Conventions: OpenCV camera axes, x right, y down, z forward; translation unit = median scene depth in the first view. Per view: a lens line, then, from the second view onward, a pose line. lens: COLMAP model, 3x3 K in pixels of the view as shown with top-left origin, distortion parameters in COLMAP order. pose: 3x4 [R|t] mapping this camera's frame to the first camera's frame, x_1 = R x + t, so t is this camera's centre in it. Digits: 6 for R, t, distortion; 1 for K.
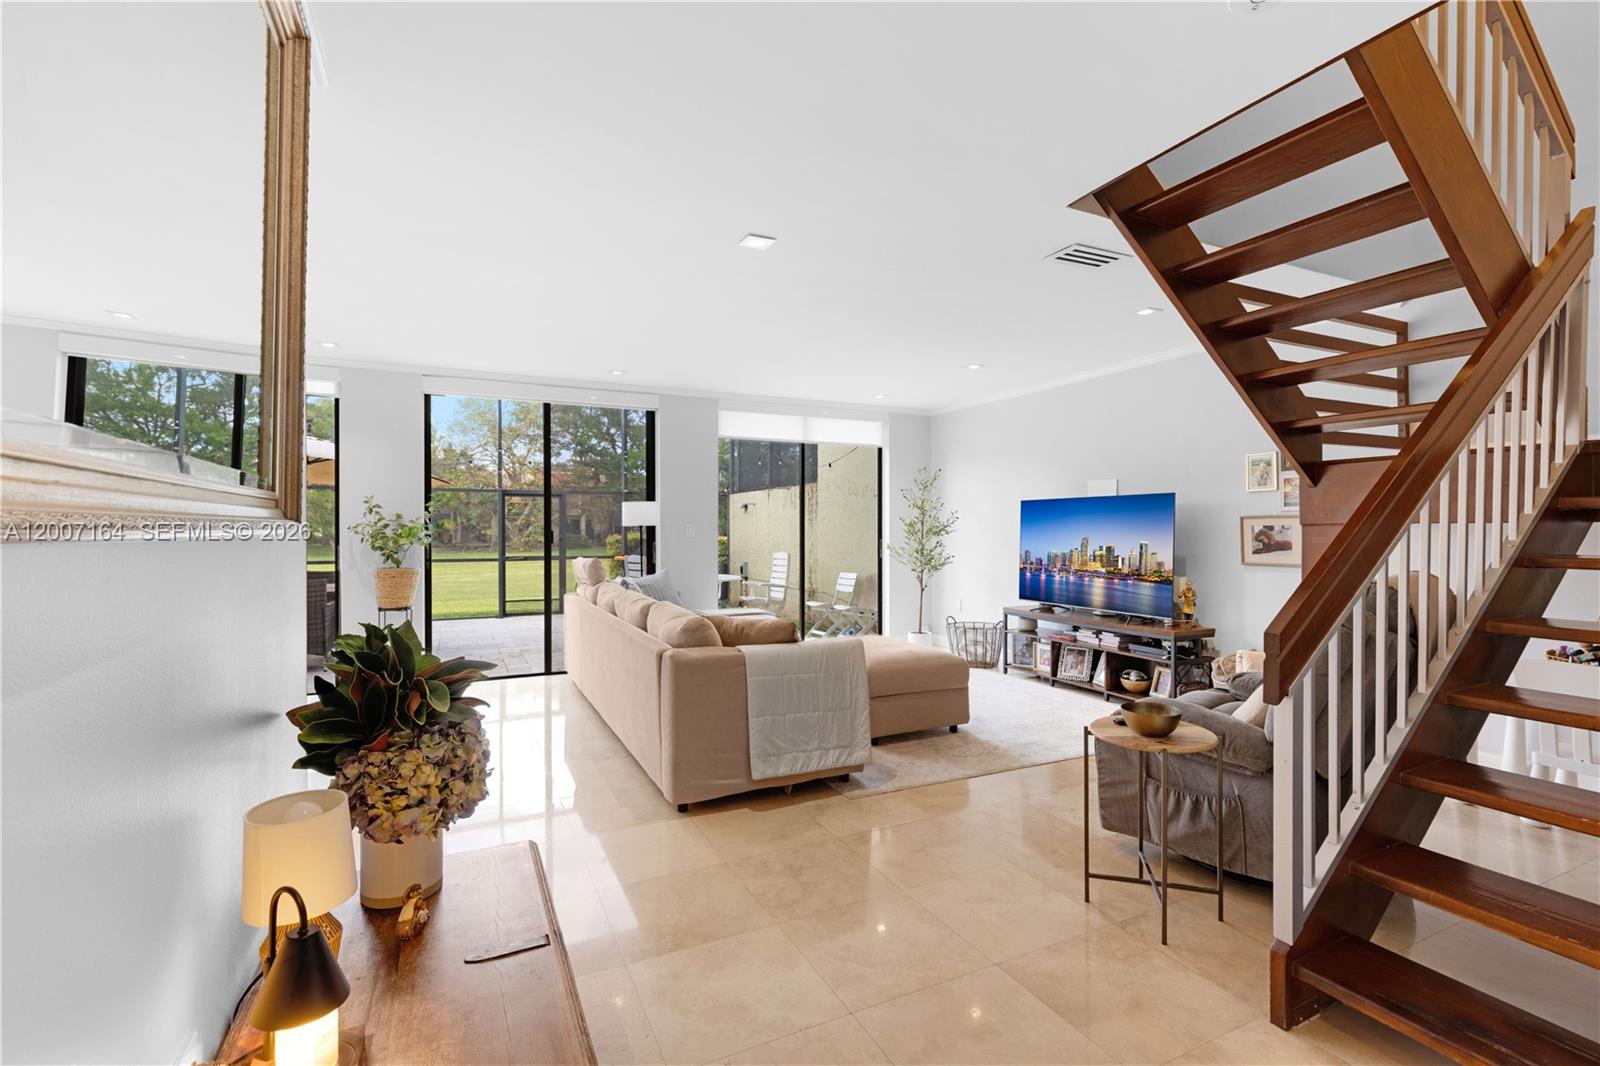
lens RADIAL K [[729.5, 0, 800.0], [0, 729.5, 533.0], [0, 0, 1]] dist [0.000979, -0.000814]
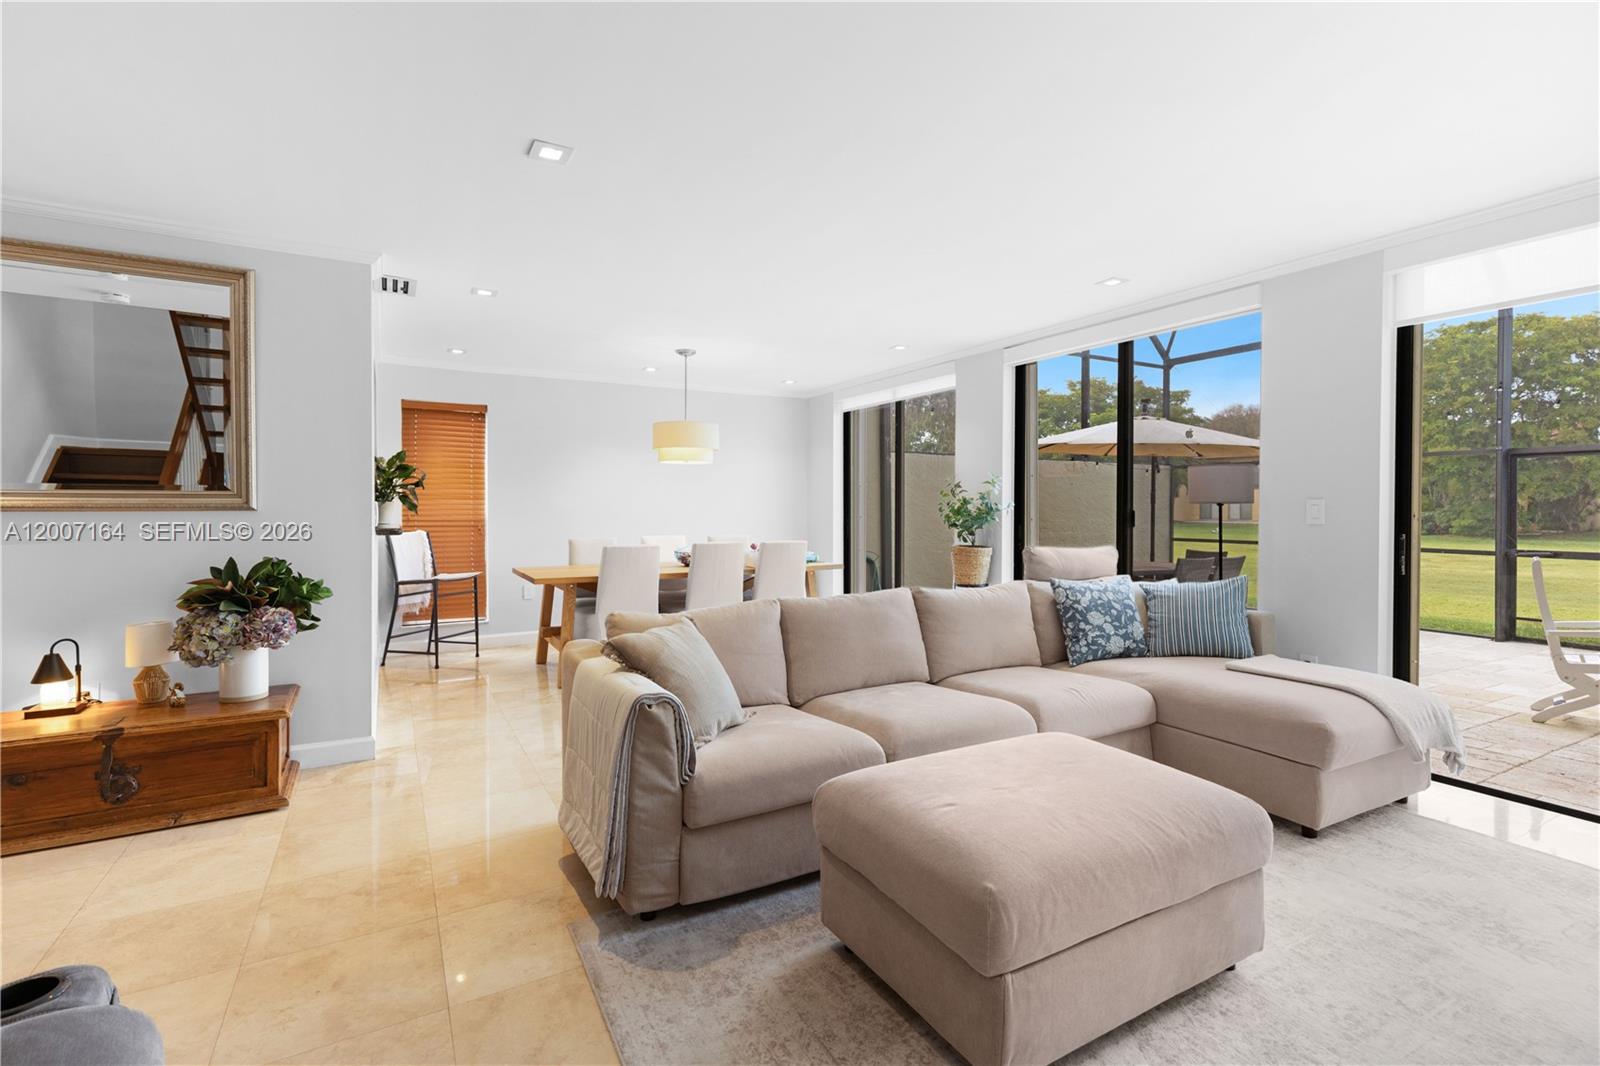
lens RADIAL K [[734.9, 0, 798.9], [0, 734.9, 515.6], [0, 0, 1]] dist [0.001124, -0.001425]
pose [[0.075292, 0.014342, -0.997058, 0.455146], [-0.008167, 0.999872, 0.013766, -0.004175], [0.997128, 0.007107, 0.075399, 0.723222]]
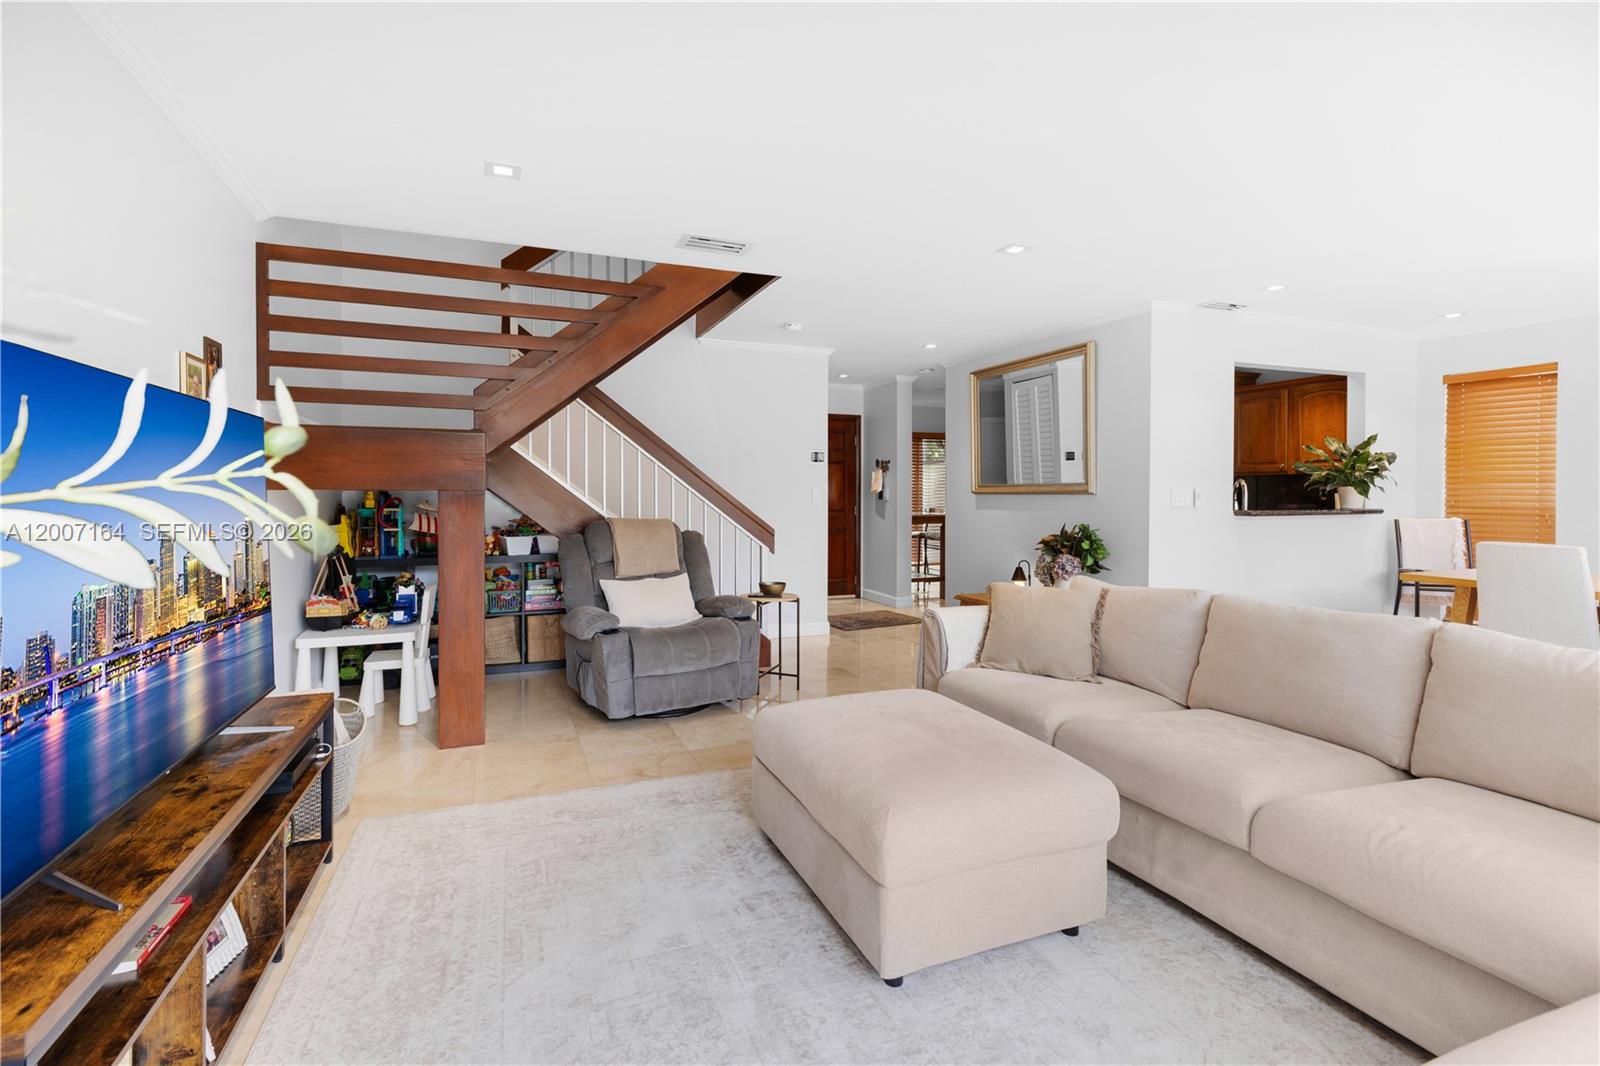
lens RADIAL K [[734.9, 0, 798.9], [0, 734.9, 515.6], [0, 0, 1]] dist [0.001124, -0.001425]
pose [[-0.998690, 0.001507, 0.051142, 0.124845], [0.003487, 0.999247, 0.038642, -0.007428], [-0.051045, 0.038770, -0.997944, 1.319109]]
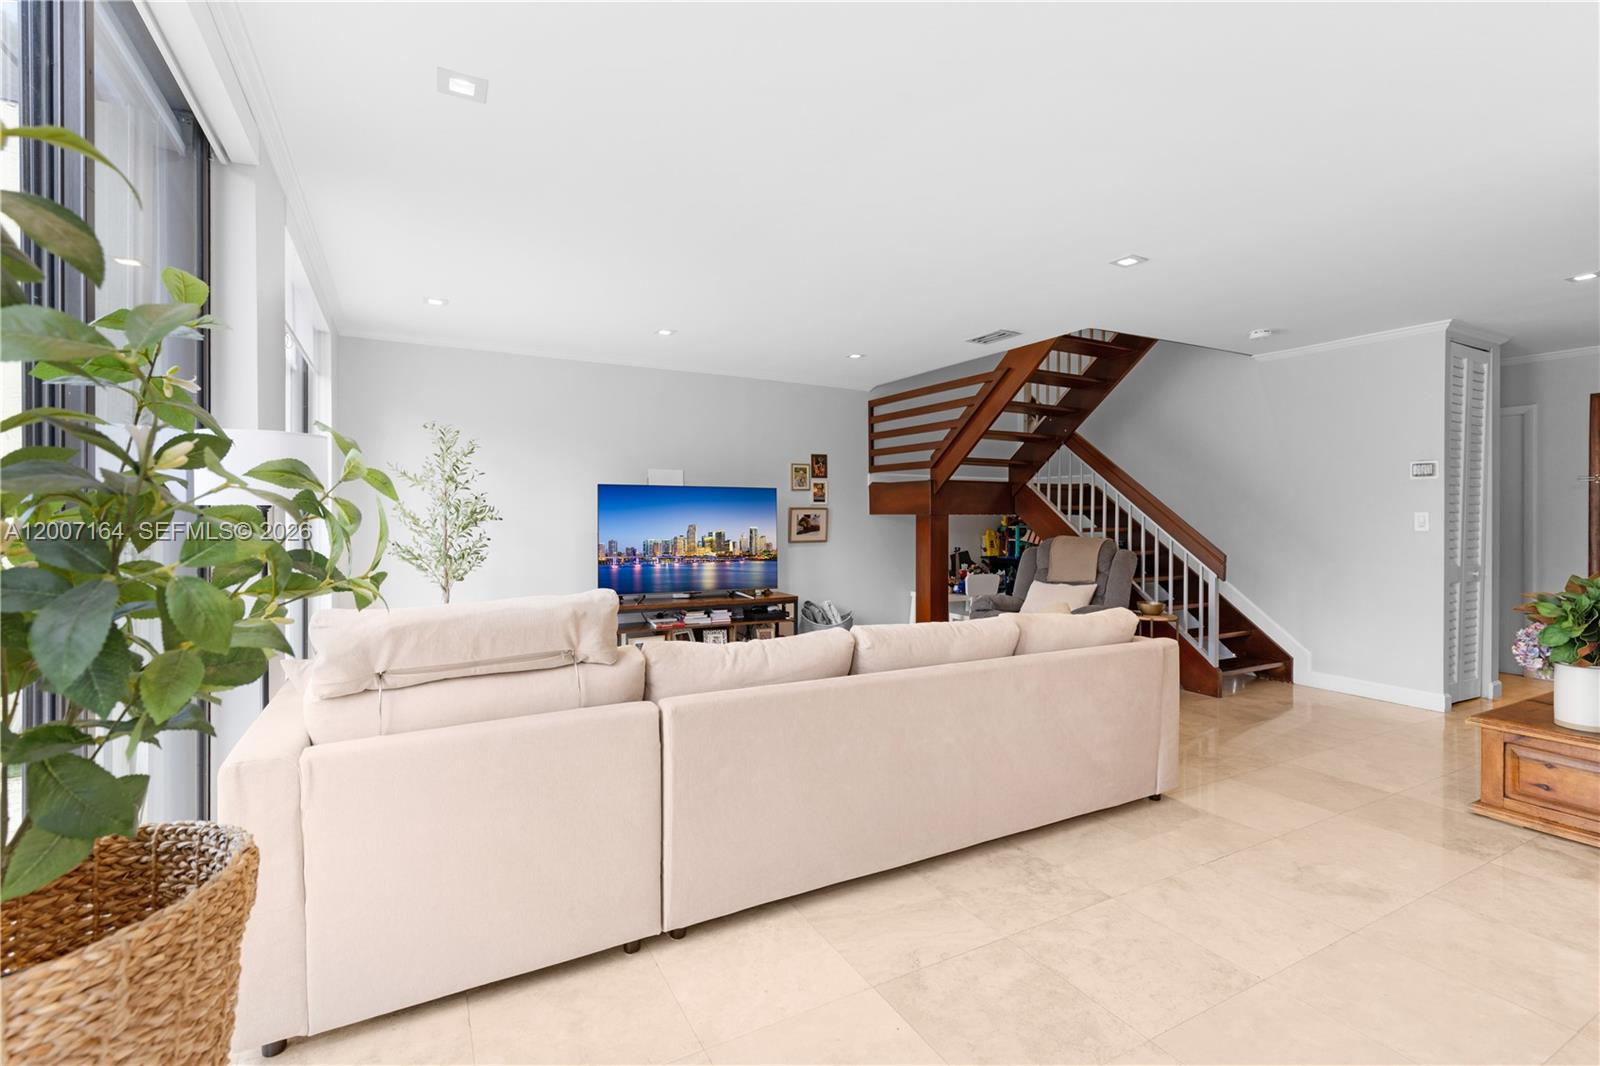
lens RADIAL K [[729.5, 0, 800.0], [0, 729.5, 533.0], [0, 0, 1]] dist [0.000979, -0.000814]
pose [[-0.062550, -0.020620, 0.997829, -0.678761], [0.004590, 0.999770, 0.020948, -0.003212], [-0.998031, 0.005891, -0.062441, 0.939364]]
